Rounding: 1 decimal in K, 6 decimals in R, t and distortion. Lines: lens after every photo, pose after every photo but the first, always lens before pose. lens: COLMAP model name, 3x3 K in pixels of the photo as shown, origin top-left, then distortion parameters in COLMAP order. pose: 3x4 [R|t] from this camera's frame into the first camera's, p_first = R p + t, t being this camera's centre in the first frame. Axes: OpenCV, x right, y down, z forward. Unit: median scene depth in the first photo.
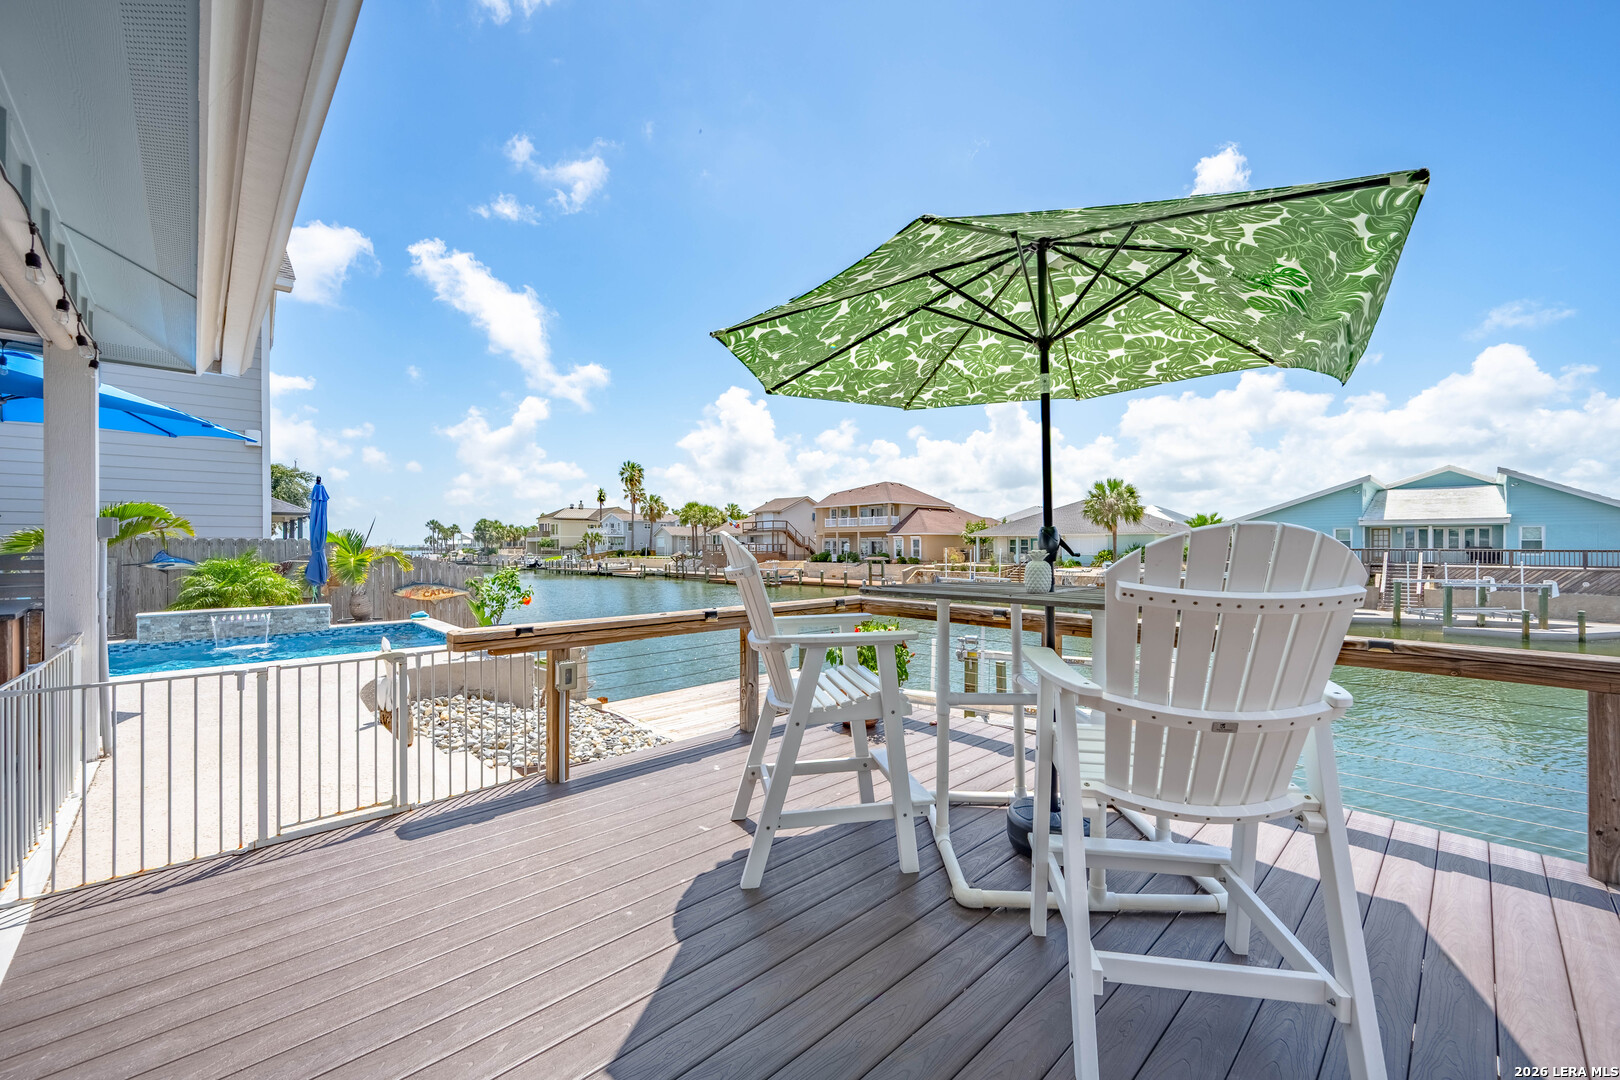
lens RADIAL K [[642.7, 0, 809.5], [0, 642.7, 547.5], [0, 0, 1]] dist [-0.002910, 0.000547]
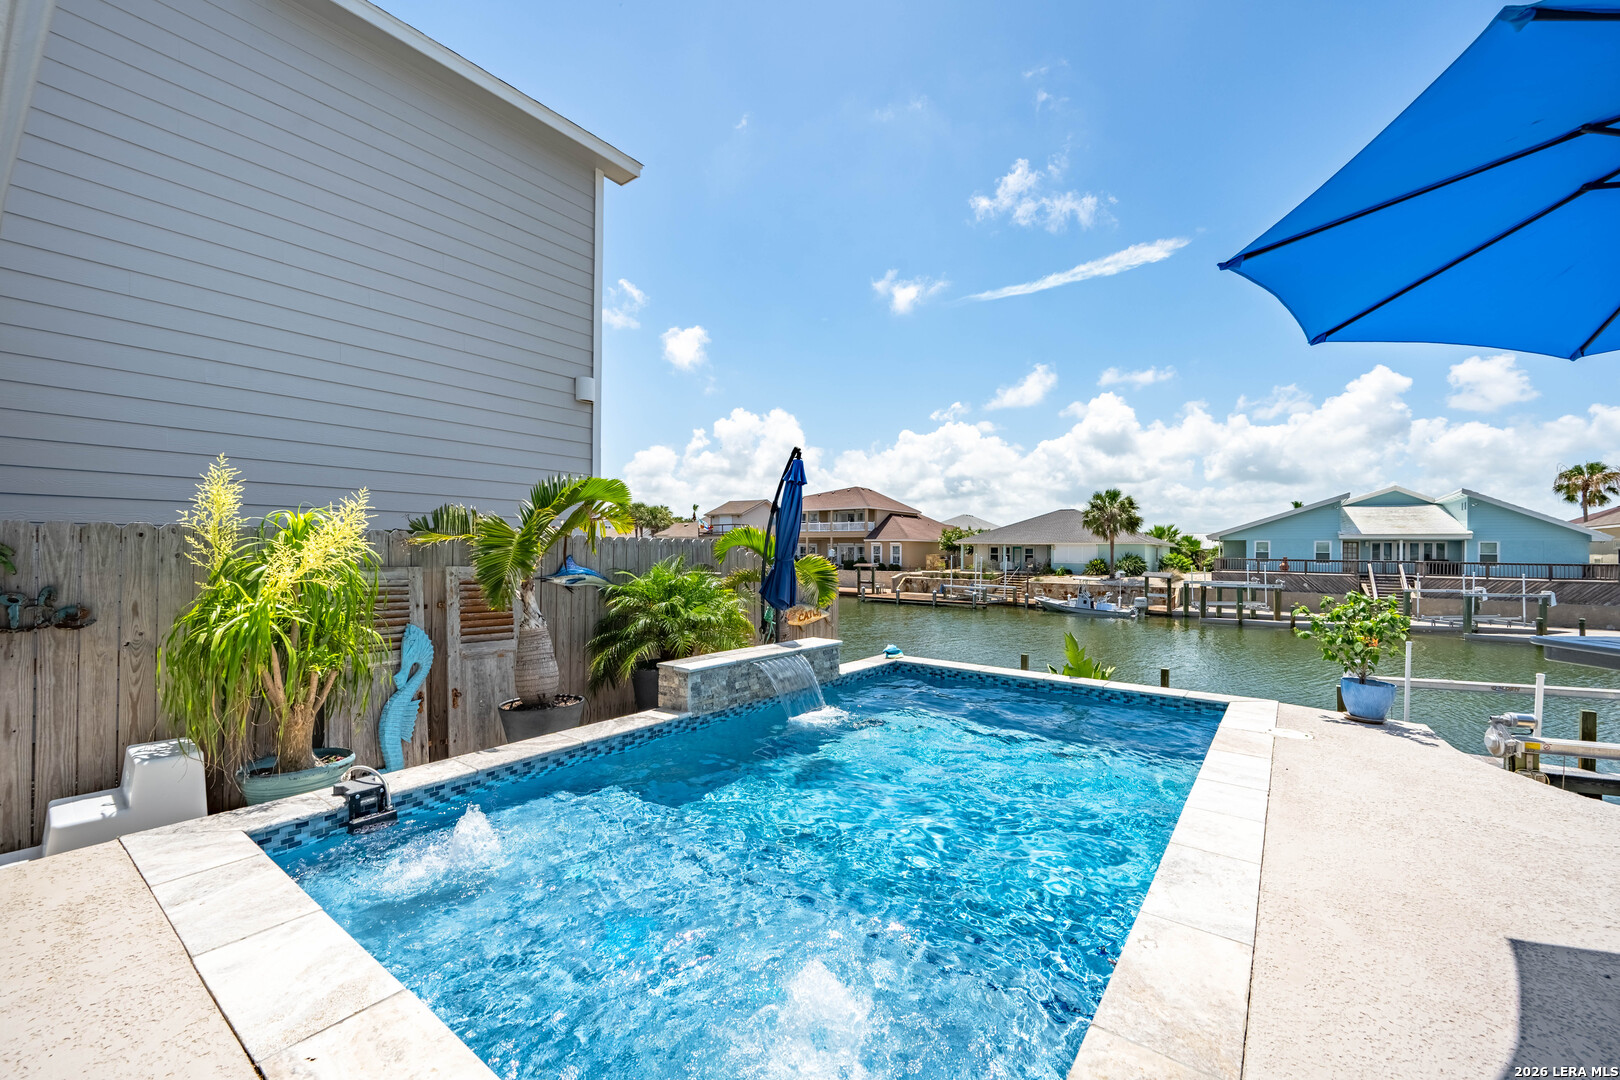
lens RADIAL K [[642.7, 0, 810.1], [0, 642.7, 554.4], [0, 0, 1]] dist [-0.002910, 0.000547]
pose [[0.984652, 0.010843, 0.174193, -0.175871], [-0.011383, 0.999933, 0.002101, -0.000186], [-0.174159, -0.004051, 0.984709, 0.068381]]
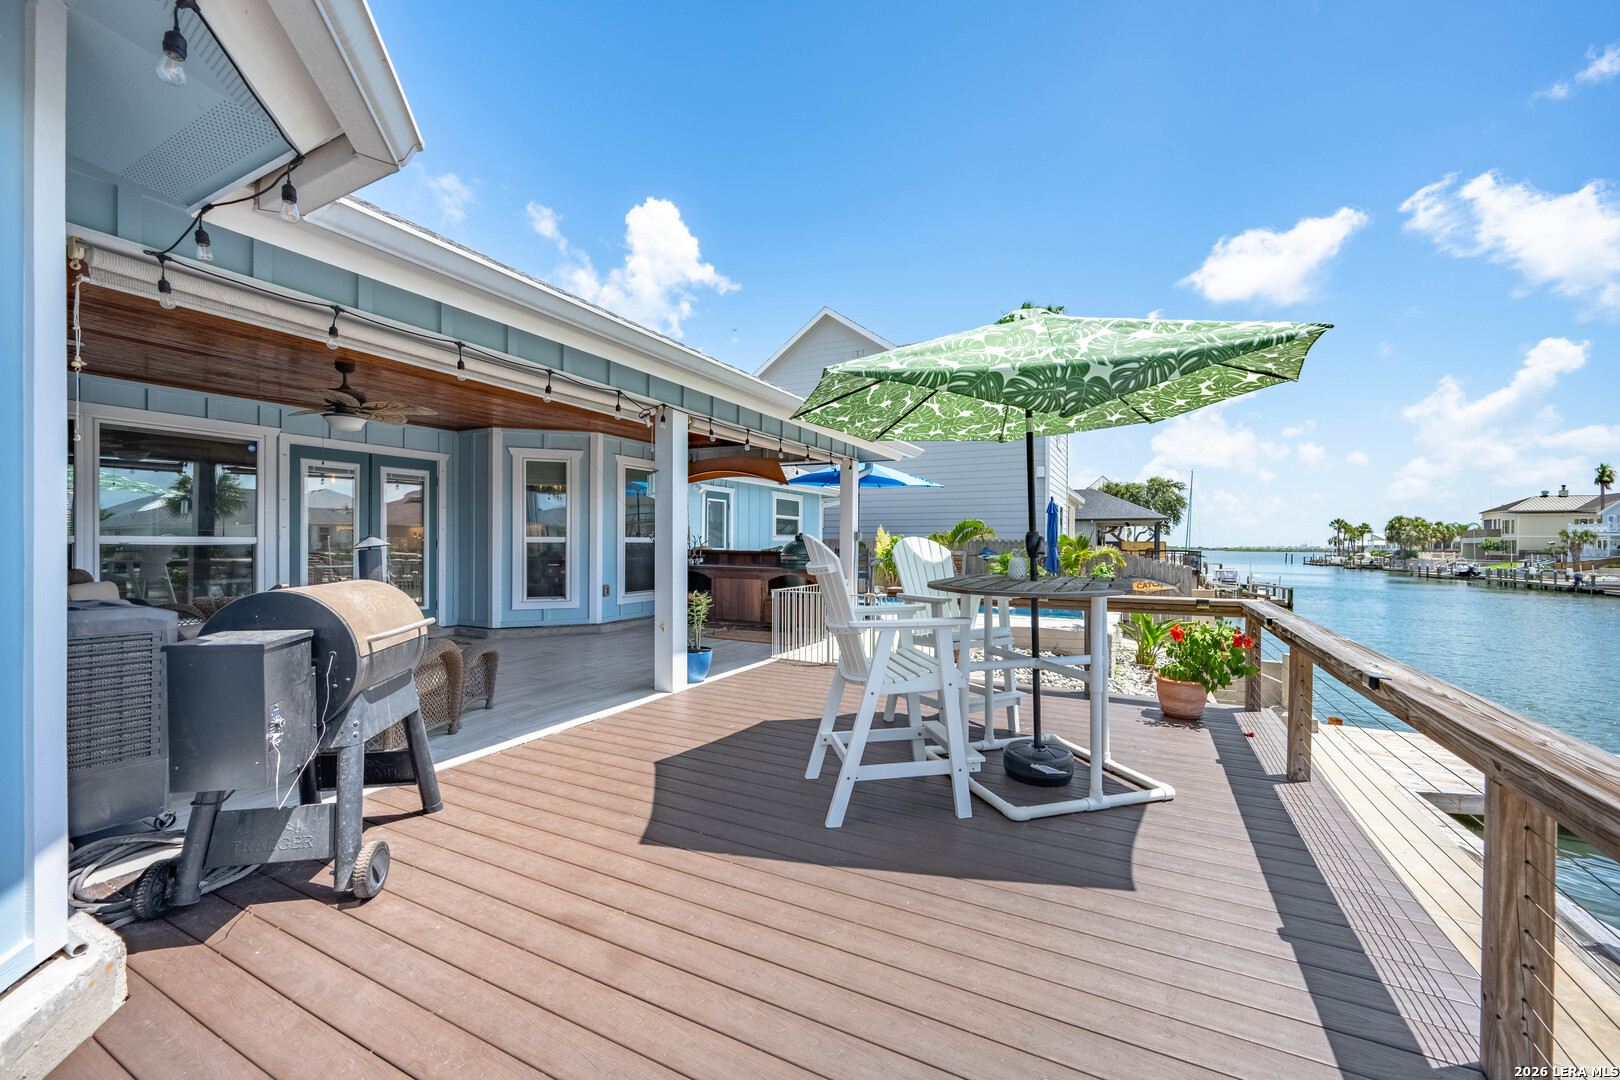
lens RADIAL K [[642.7, 0, 817.1], [0, 642.7, 547.0], [0, 0, 1]] dist [-0.002910, 0.000547]
pose [[0.334784, 0.009716, -0.942245, 0.081303], [-0.011829, 0.999911, 0.006108, -0.000249], [0.942221, 0.009101, 0.334869, 0.006354]]
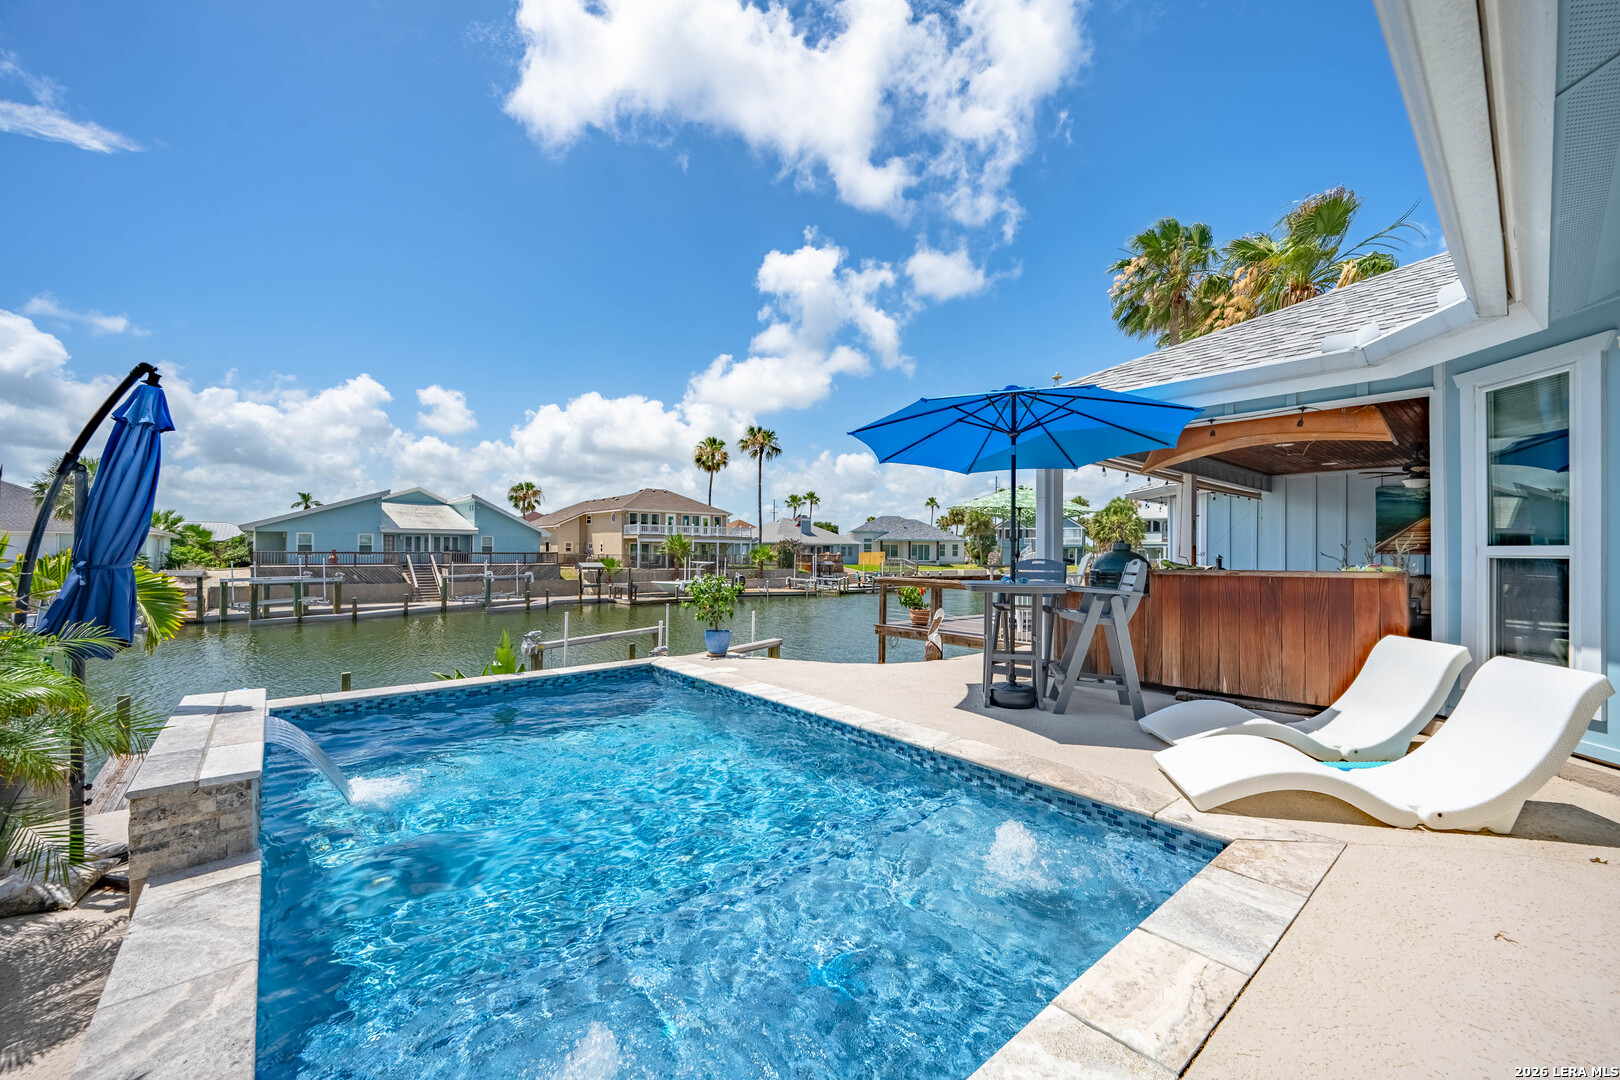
lens RADIAL K [[642.7, 0, 822.7], [0, 642.7, 541.3], [0, 0, 1]] dist [-0.002910, 0.000547]
pose [[0.042078, 0.014803, 0.999005, -0.226291], [-0.000047, 0.999890, -0.014814, -0.000381], [-0.999114, 0.000577, 0.042074, 0.118207]]
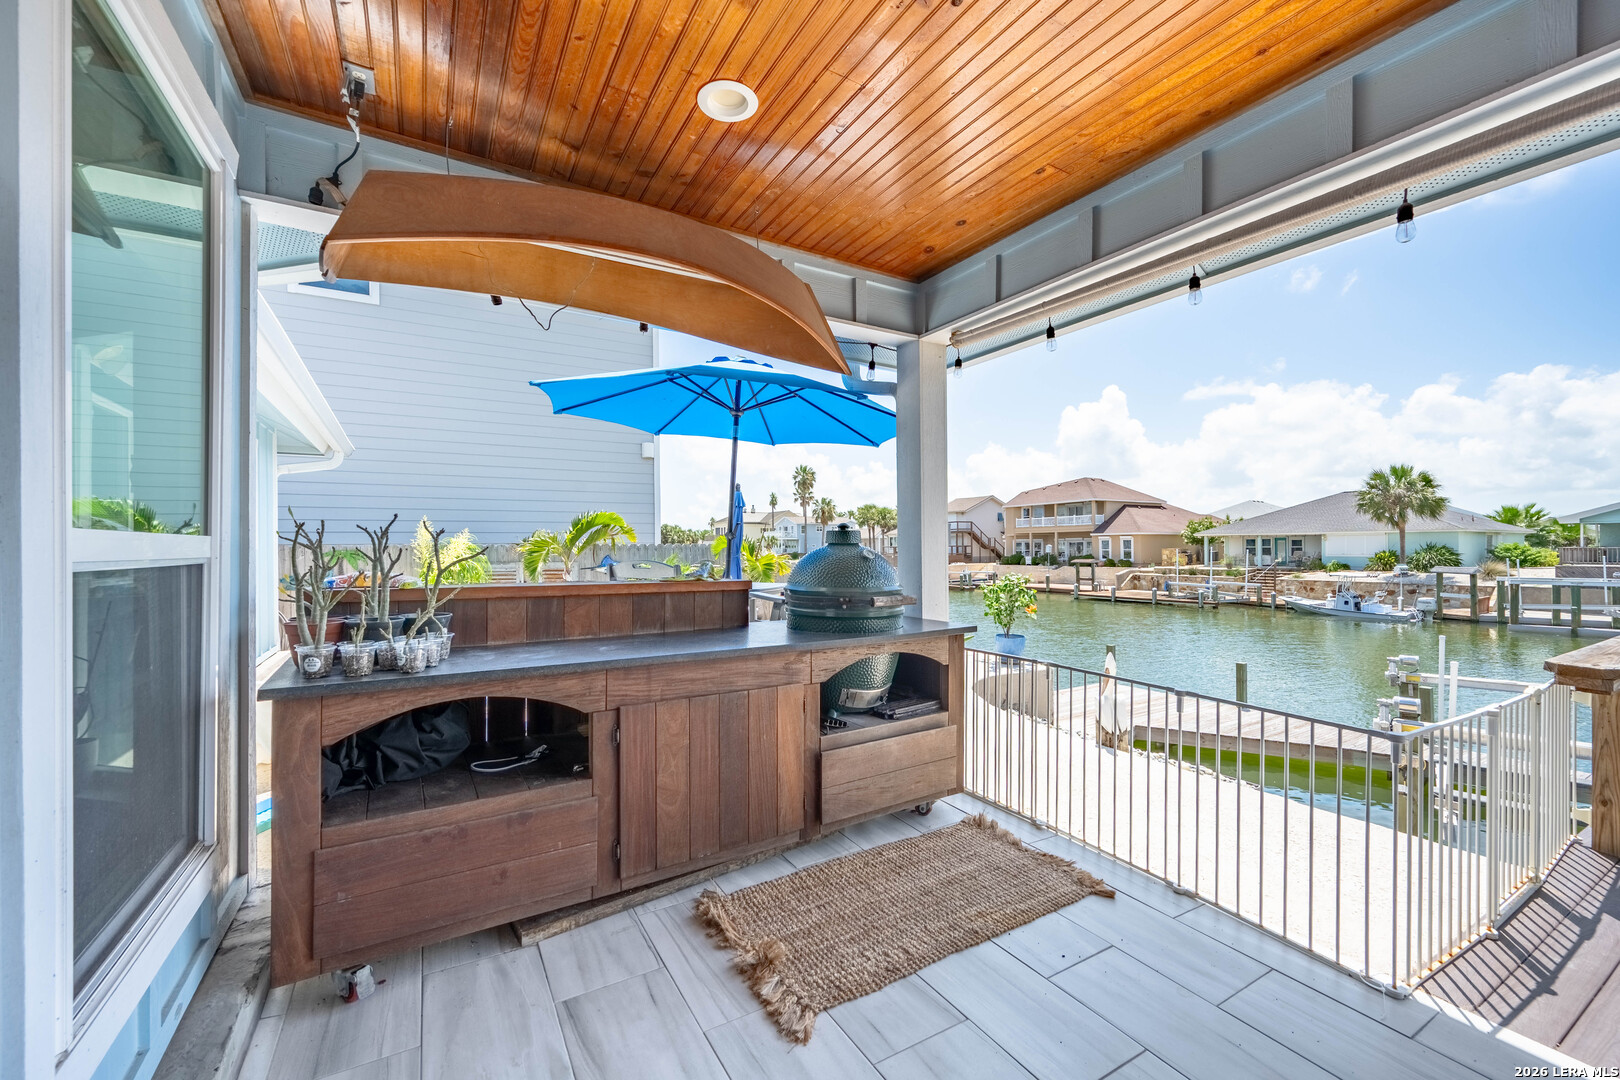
lens RADIAL K [[642.7, 0, 804.1], [0, 642.7, 547.7], [0, 0, 1]] dist [-0.002910, 0.000547]
pose [[0.972270, -0.004774, -0.233813, -0.087520], [0.004212, 0.999987, -0.002904, -0.000882], [0.233824, 0.001838, 0.972277, 0.000535]]
